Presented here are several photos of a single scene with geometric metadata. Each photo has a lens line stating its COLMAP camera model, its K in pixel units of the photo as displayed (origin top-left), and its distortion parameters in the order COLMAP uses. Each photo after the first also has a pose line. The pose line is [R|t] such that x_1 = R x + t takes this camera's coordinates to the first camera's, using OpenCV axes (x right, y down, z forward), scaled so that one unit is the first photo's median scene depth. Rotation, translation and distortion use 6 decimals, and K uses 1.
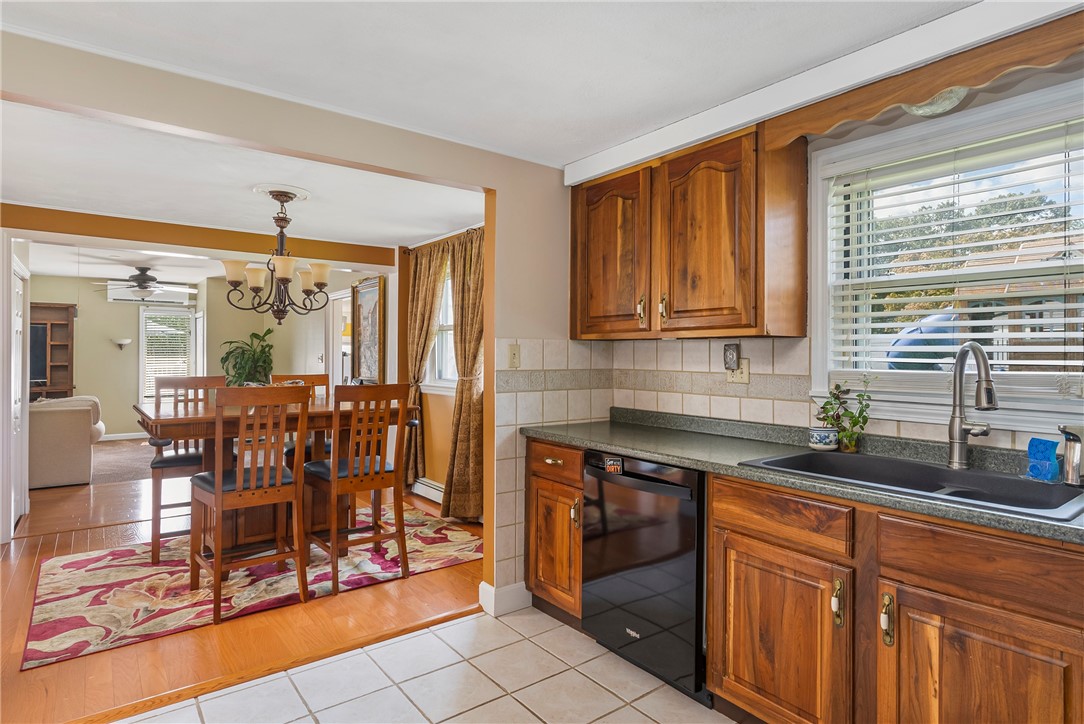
lens RADIAL K [[591.3, 0, 538.8], [0, 591.3, 351.5], [0, 0, 1]] dist [-0.000371, -0.000042]
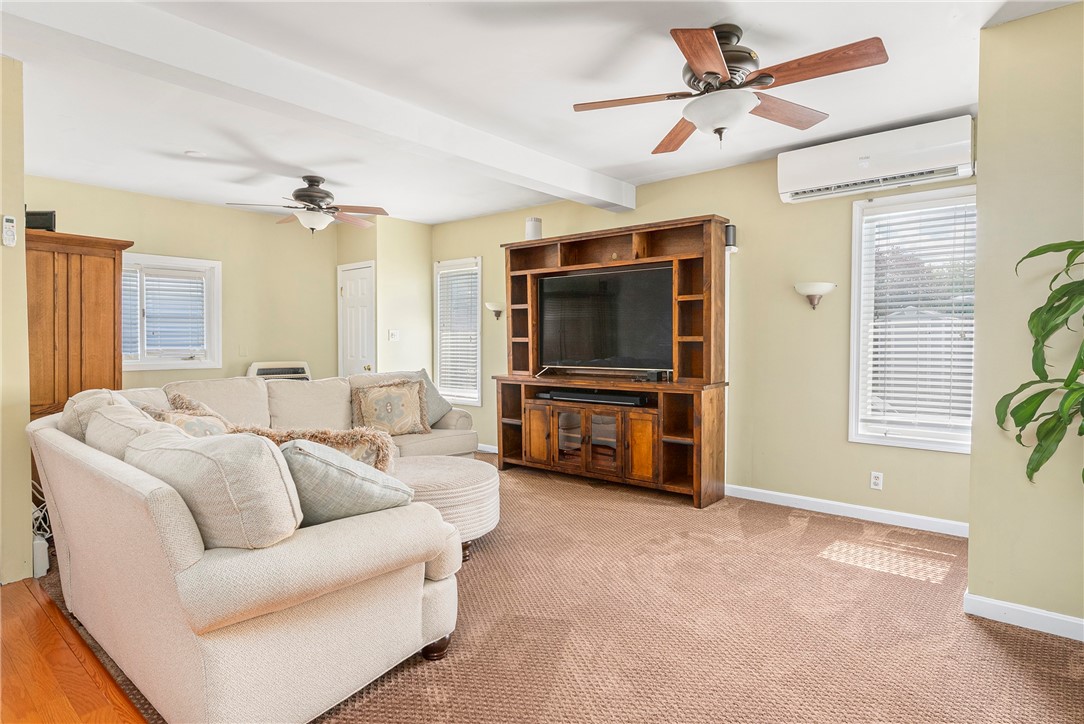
lens RADIAL K [[591.3, 0, 538.8], [0, 591.3, 351.5], [0, 0, 1]] dist [-0.000371, -0.000042]
pose [[0.216150, 0.007689, -0.976330, -1.263749], [0.011307, 0.999882, 0.010378, 0.087118], [0.976295, -0.013282, 0.216037, 2.777706]]
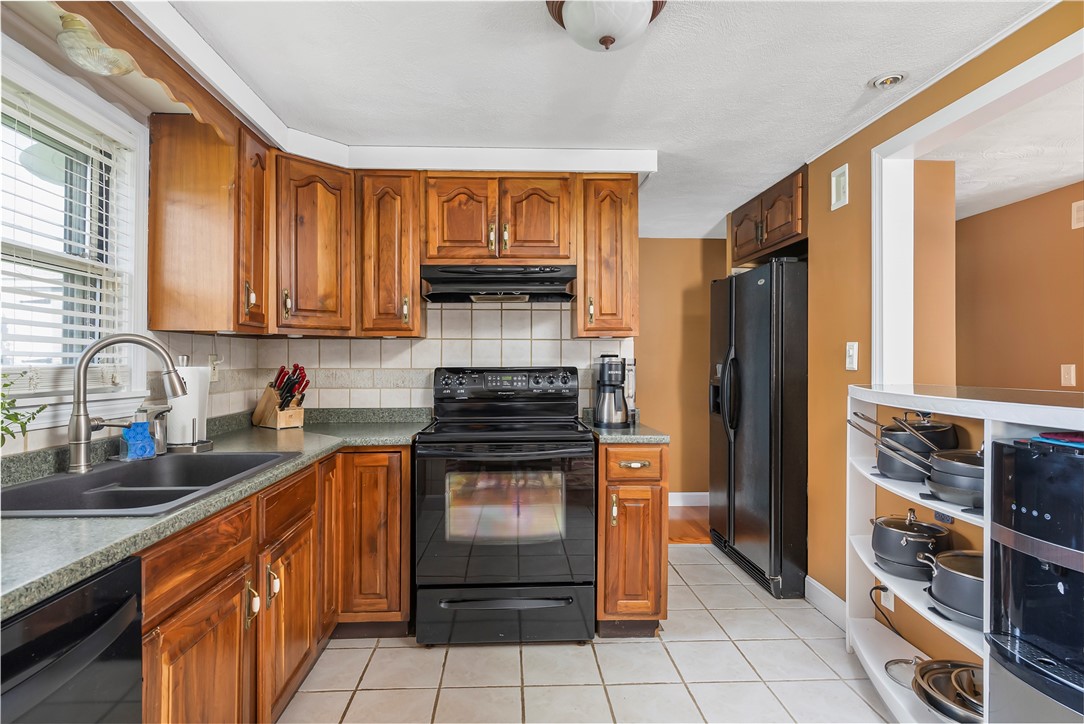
lens RADIAL K [[566.6, 0, 535.6], [0, 566.6, 360.1], [0, 0, 1]] dist [0.000842, 0.000409]
pose [[-0.824130, -0.005119, 0.566378, -0.266074], [-0.011064, 0.999914, -0.007061, 0.019928], [-0.566293, -0.012086, -0.824116, 1.003311]]
